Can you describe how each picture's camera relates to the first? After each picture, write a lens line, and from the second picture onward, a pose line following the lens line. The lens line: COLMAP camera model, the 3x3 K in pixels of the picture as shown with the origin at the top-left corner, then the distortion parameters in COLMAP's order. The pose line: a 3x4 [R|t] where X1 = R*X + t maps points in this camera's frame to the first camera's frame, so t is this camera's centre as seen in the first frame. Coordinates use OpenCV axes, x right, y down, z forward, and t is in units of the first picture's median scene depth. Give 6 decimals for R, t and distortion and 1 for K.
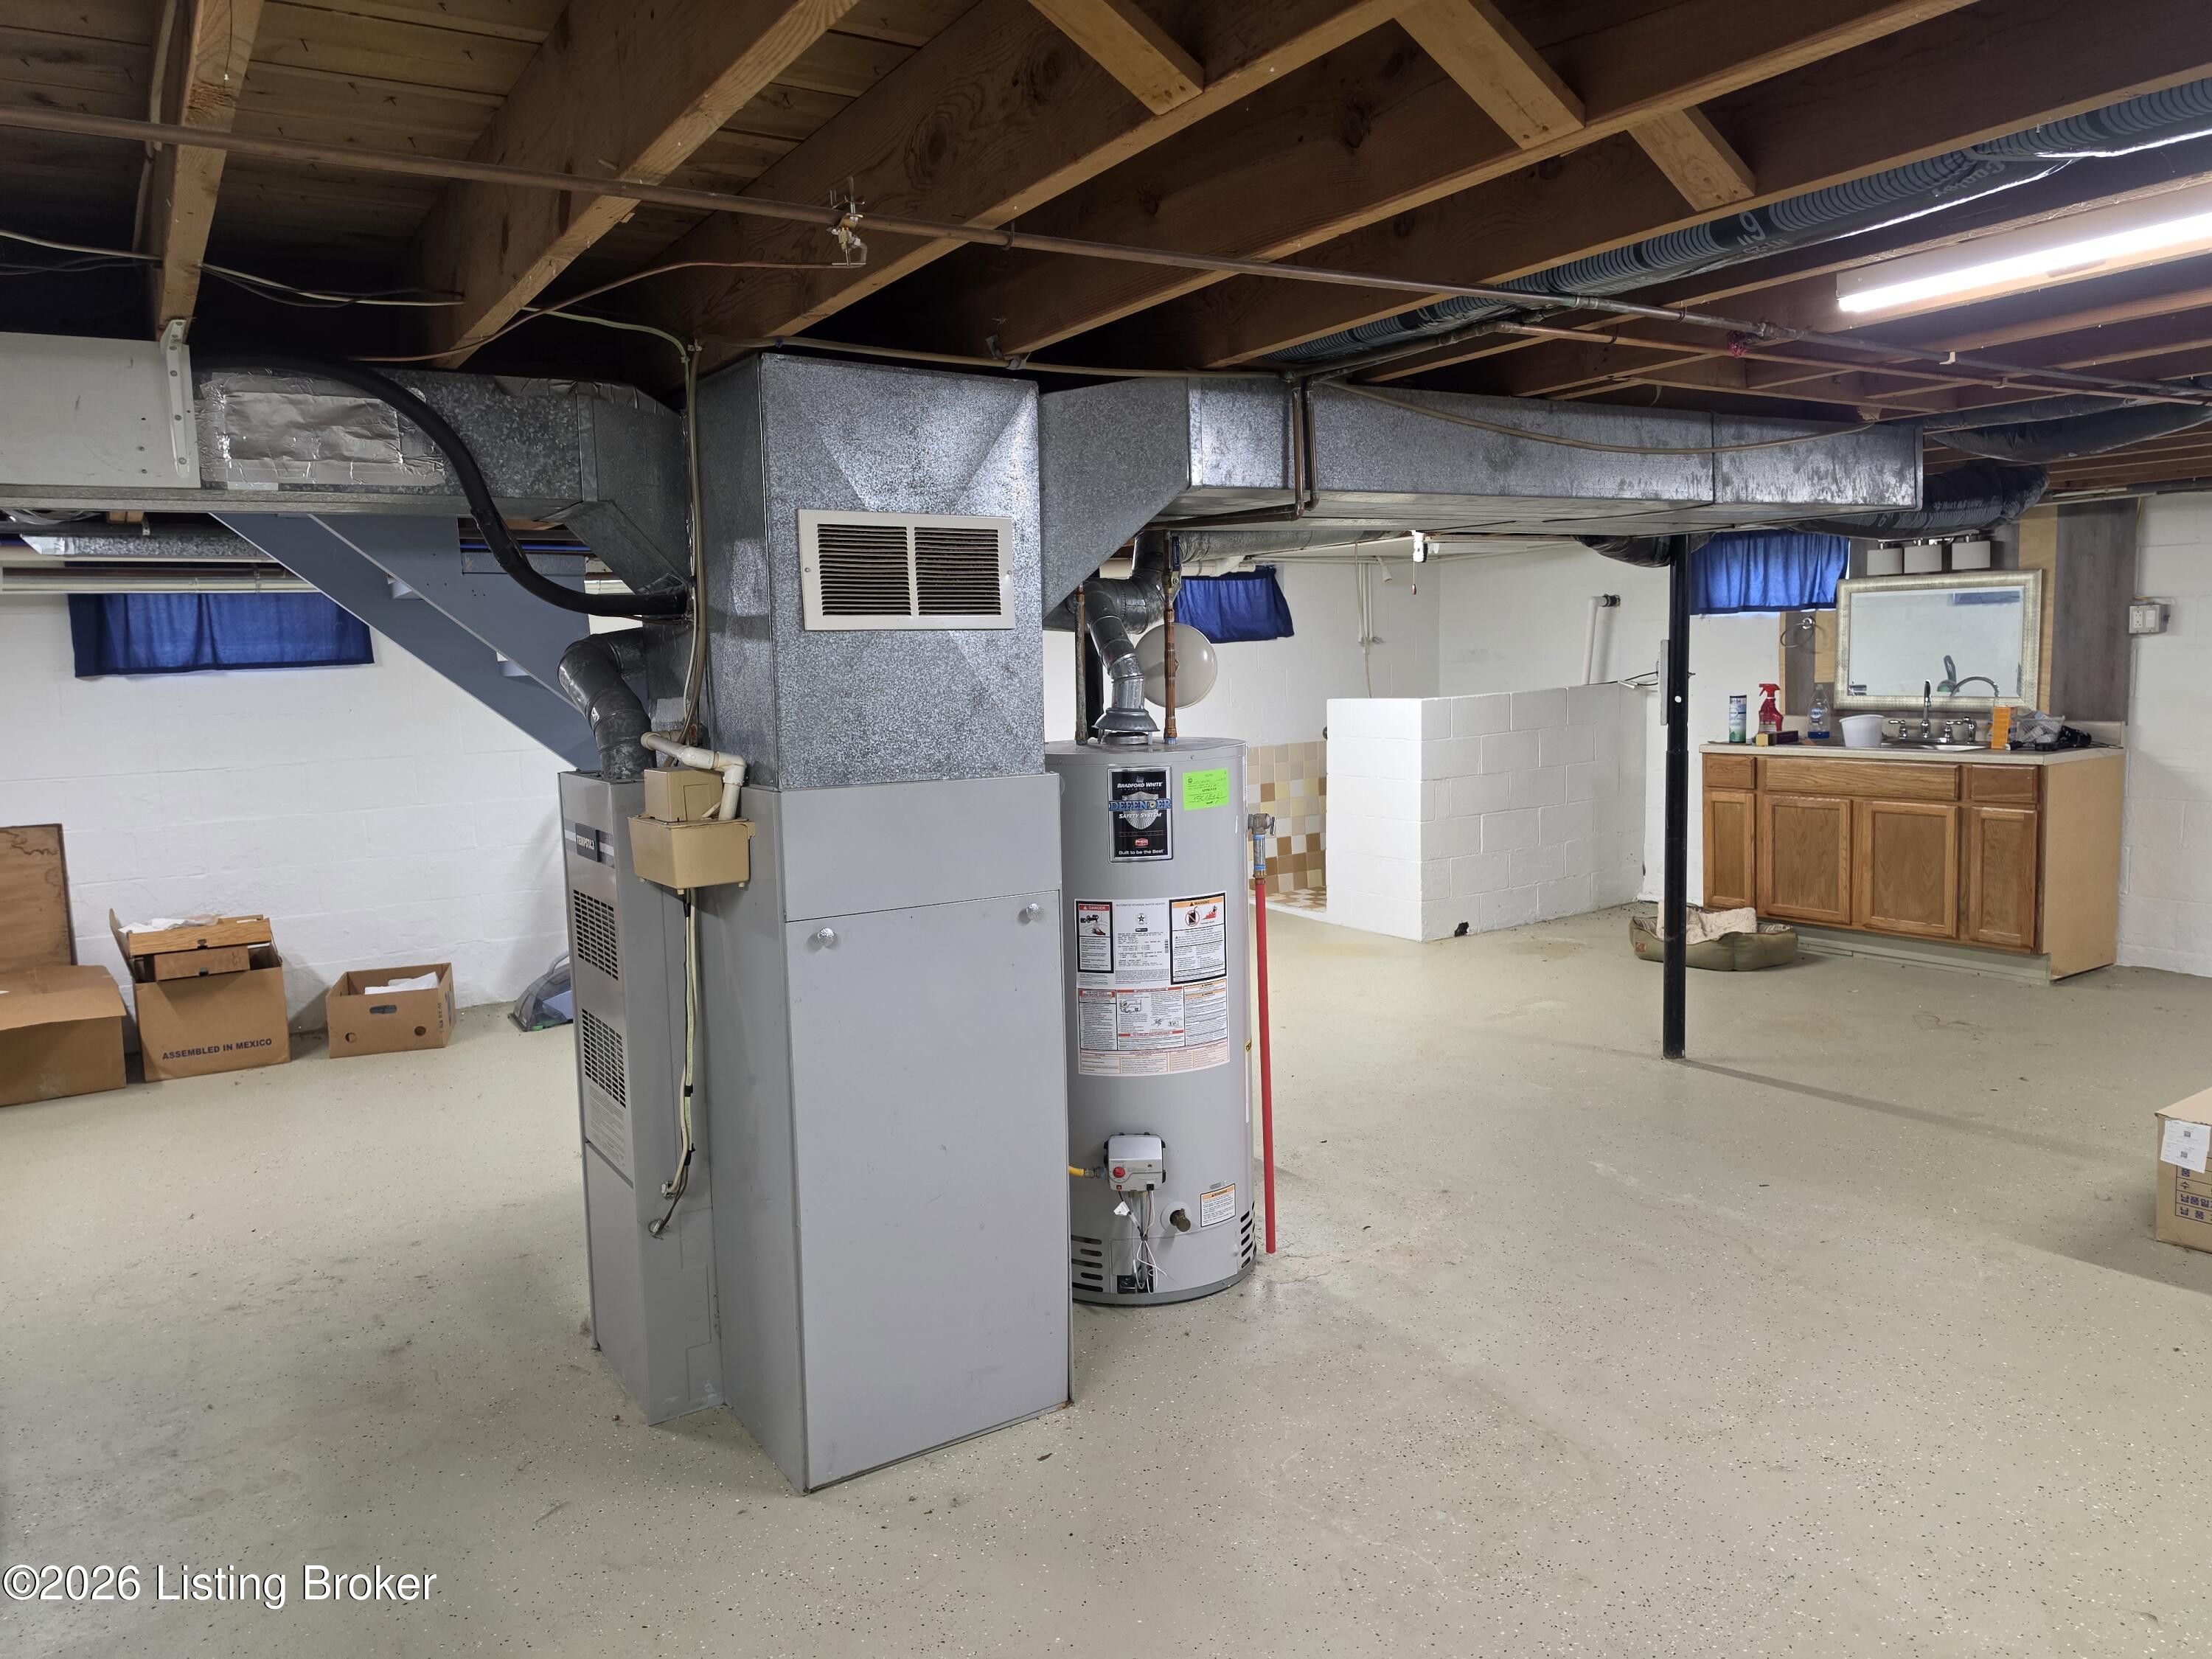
lens RADIAL K [[1519.2, 0, 1098.8], [0, 1519.2, 828.3], [0, 0, 1]] dist [0.119490, -0.188568]
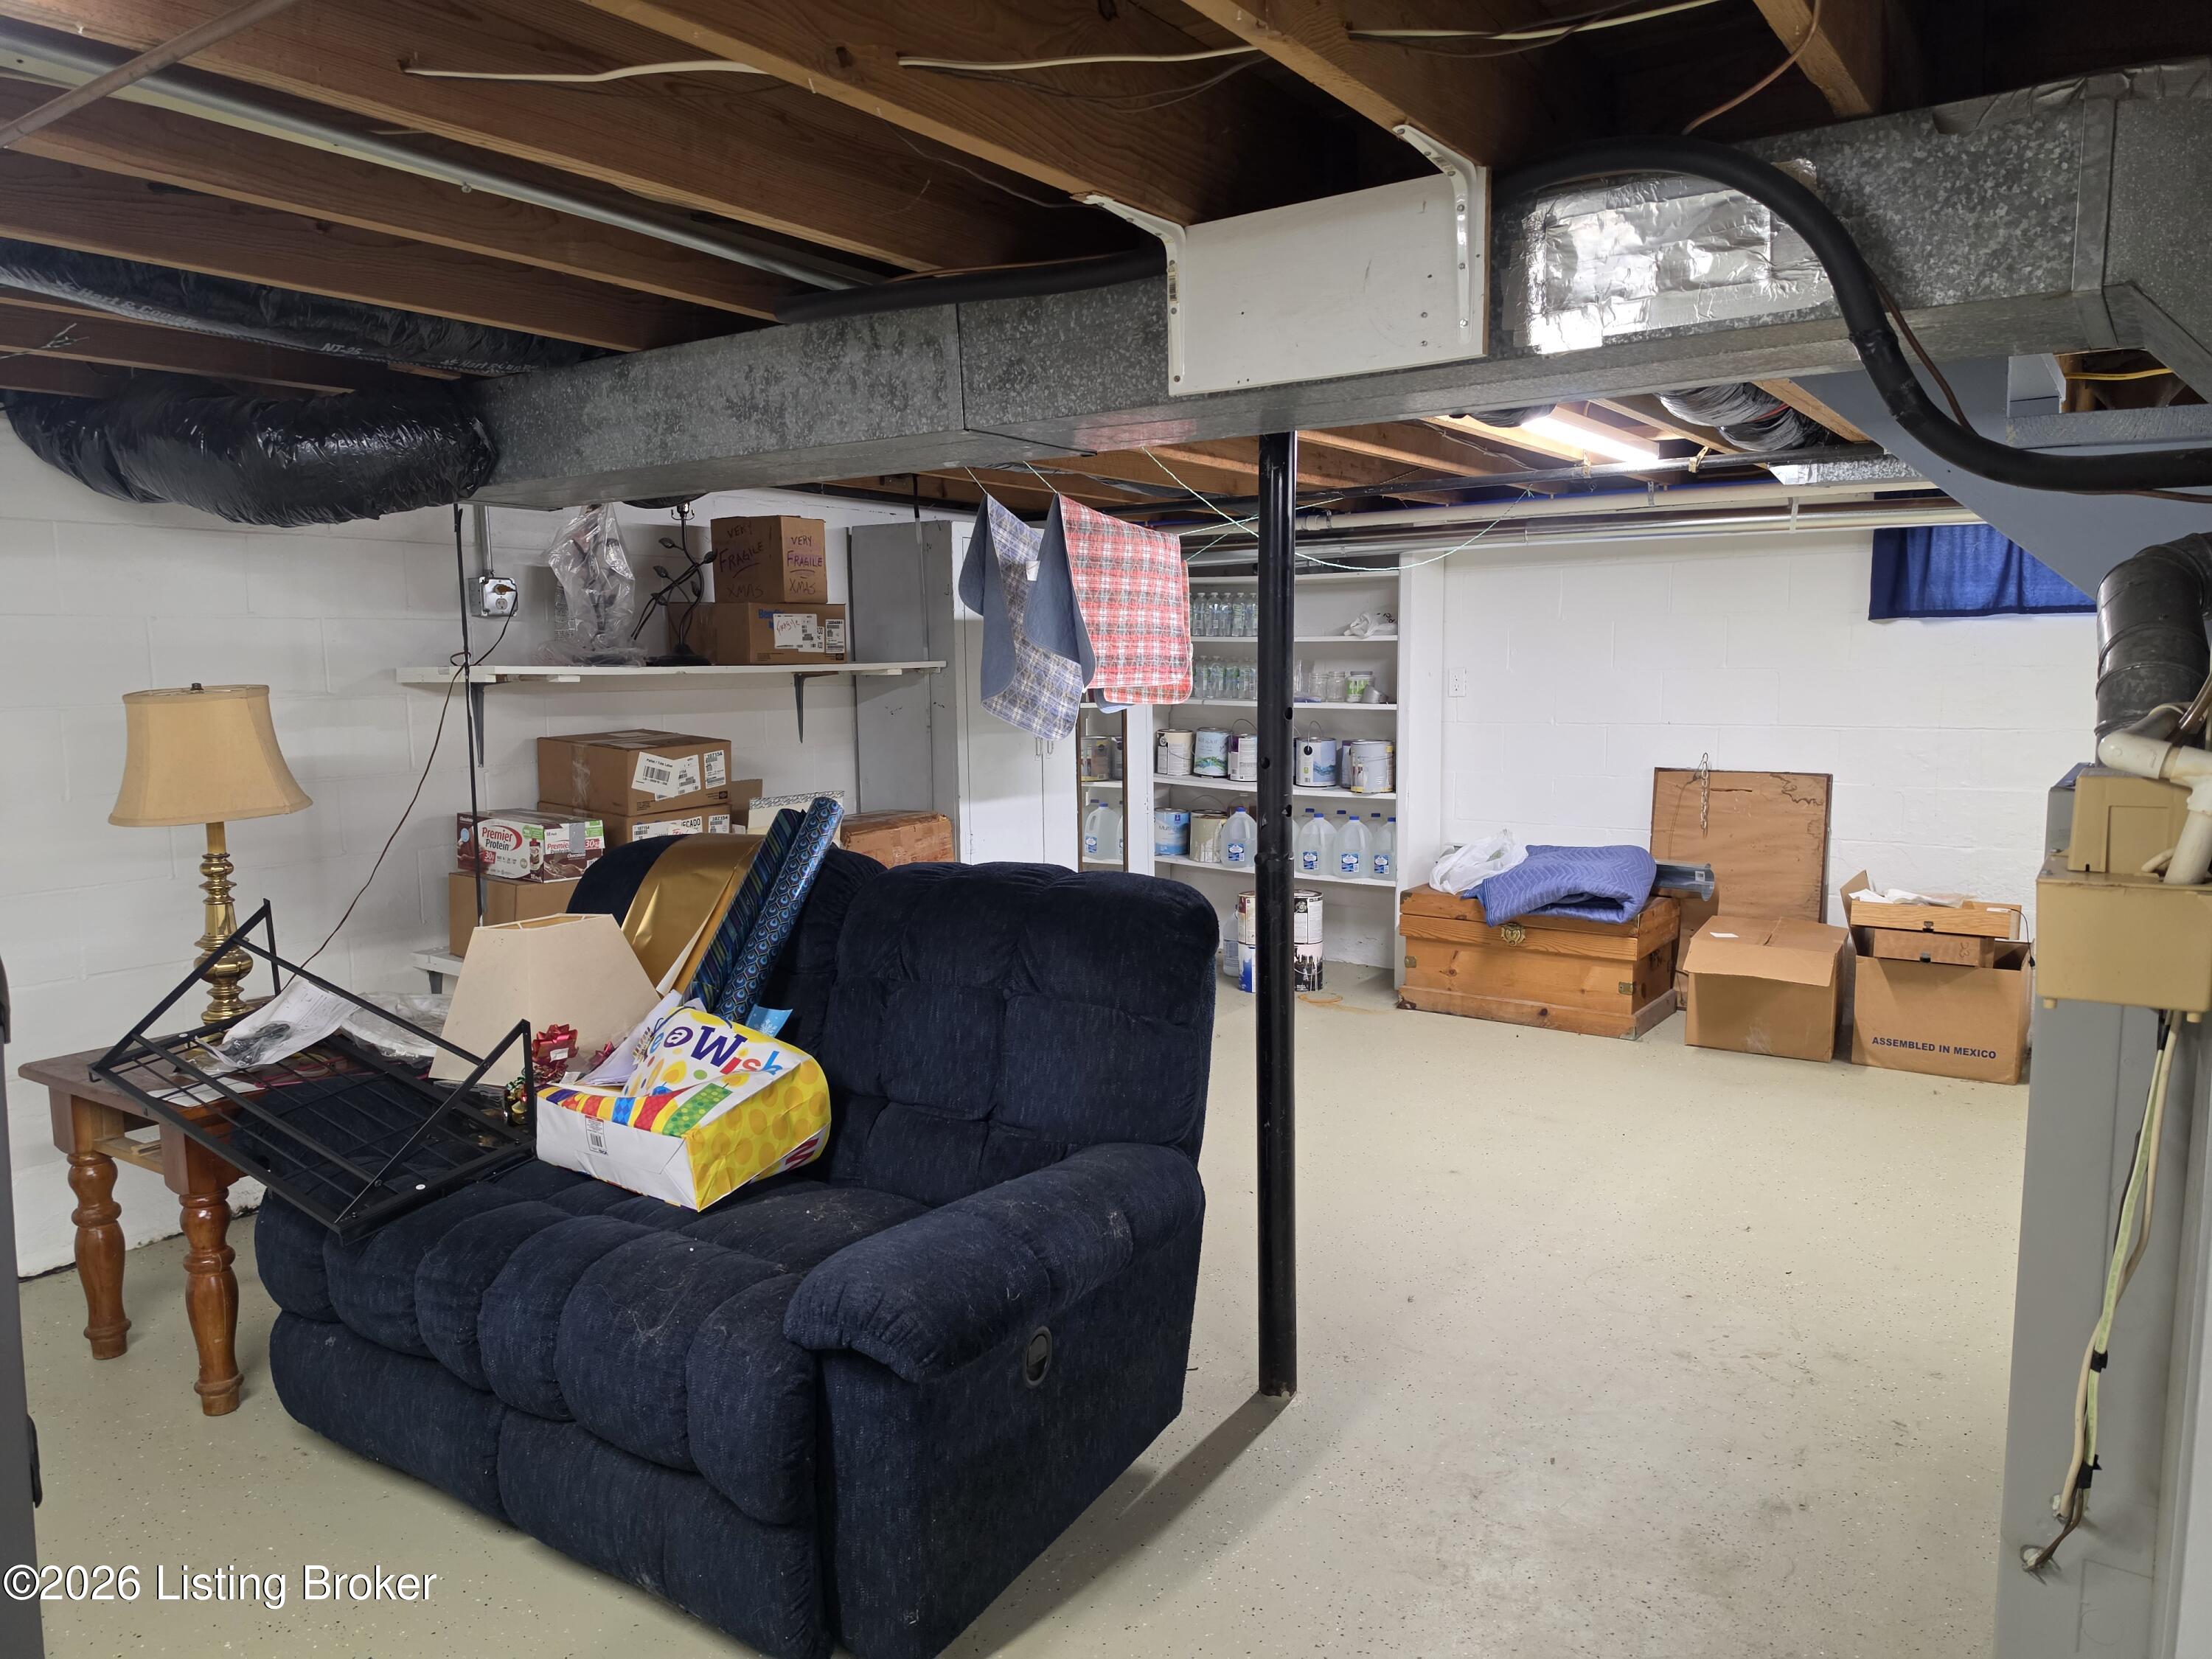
lens RADIAL K [[1559.3, 0, 1062.3], [0, 1559.3, 835.5], [0, 0, 1]] dist [-0.006550, -0.002775]
pose [[0.376411, 0.133669, -0.916759, 0.036031], [-0.102798, 0.989452, 0.102061, -0.015523], [0.920732, 0.055824, 0.386182, 0.206192]]
